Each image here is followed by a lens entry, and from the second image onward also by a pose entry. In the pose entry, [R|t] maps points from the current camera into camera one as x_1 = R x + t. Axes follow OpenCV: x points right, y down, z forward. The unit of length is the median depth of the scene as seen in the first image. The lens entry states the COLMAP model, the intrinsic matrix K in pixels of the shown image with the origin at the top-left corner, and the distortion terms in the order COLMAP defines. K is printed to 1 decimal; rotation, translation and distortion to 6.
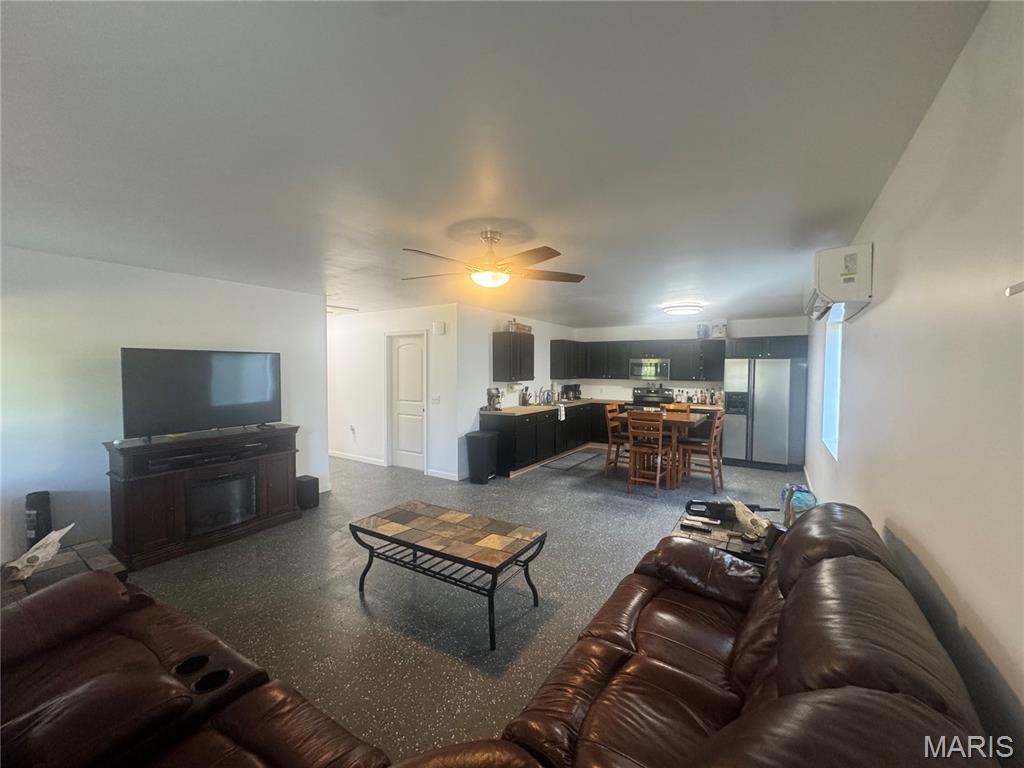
lens RADIAL K [[408.1, 0, 511.6], [0, 408.1, 383.2], [0, 0, 1]] dist [-0.002335, 0.000314]
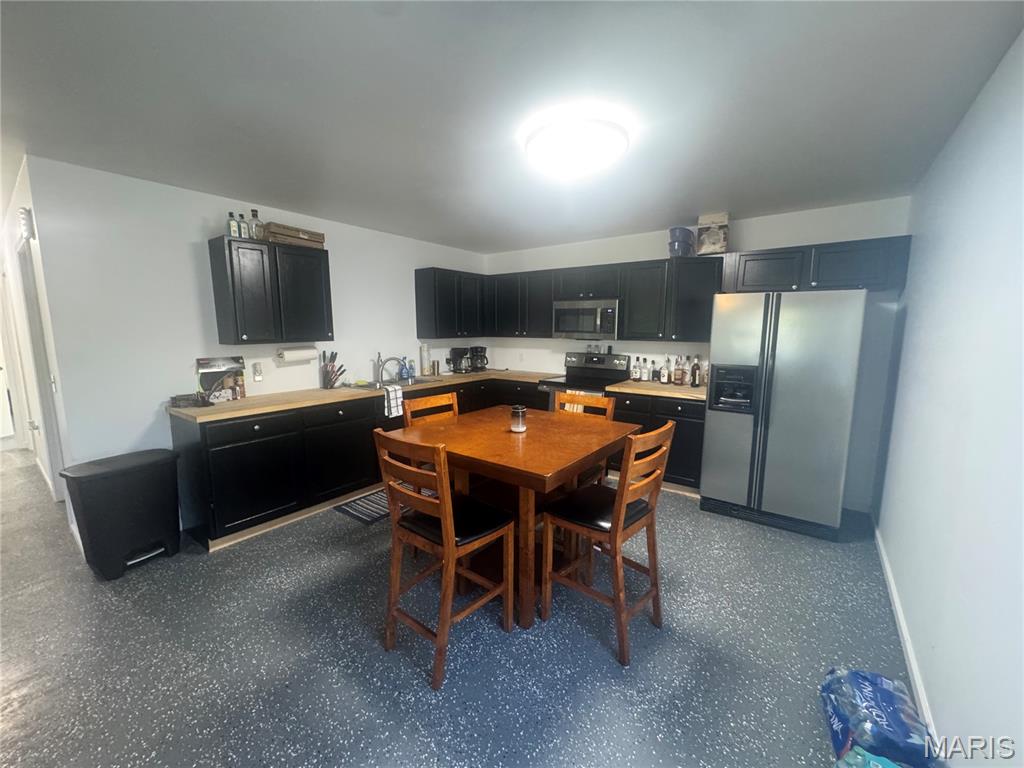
lens RADIAL K [[408.1, 0, 511.5], [0, 408.1, 383.9], [0, 0, 1]] dist [-0.002335, 0.000314]
pose [[0.997336, 0.004915, -0.072779, 0.319593], [0.002666, 0.994604, 0.103706, -0.006260], [0.072896, -0.103624, 0.991942, 0.499724]]
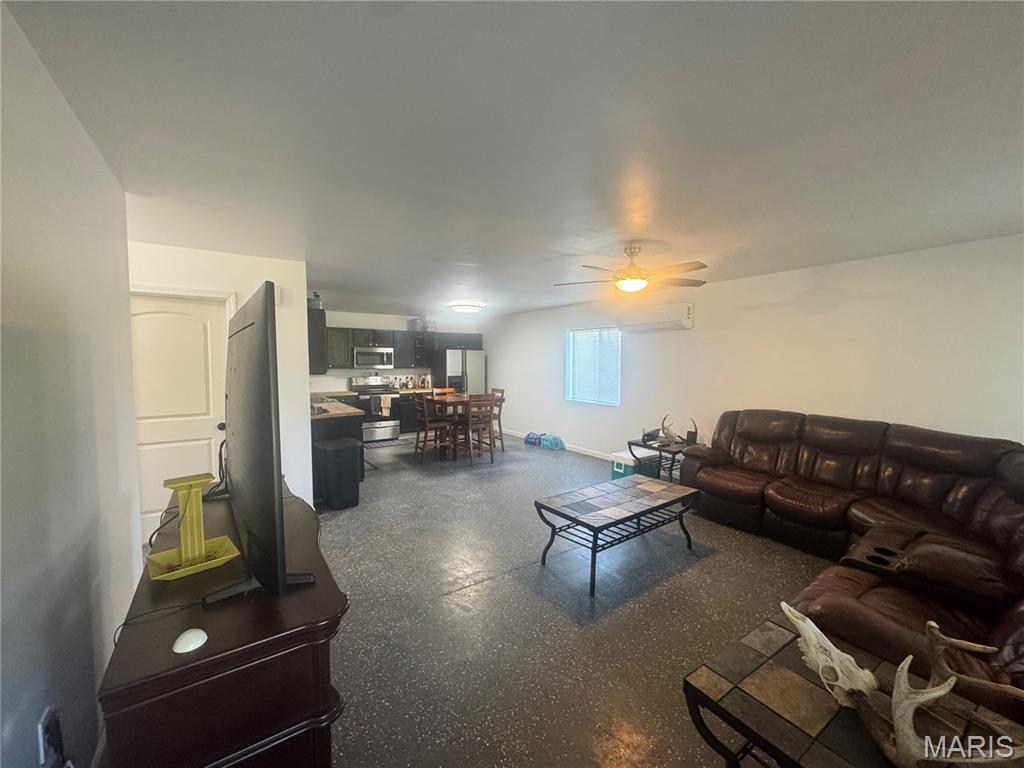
lens RADIAL K [[408.1, 0, 518.1], [0, 408.1, 381.6], [0, 0, 1]] dist [-0.002335, 0.000314]
pose [[0.368229, -0.054538, 0.928134, -0.537573], [0.031984, 0.998430, 0.045979, -0.011879], [-0.929185, 0.012754, 0.369395, 0.343035]]
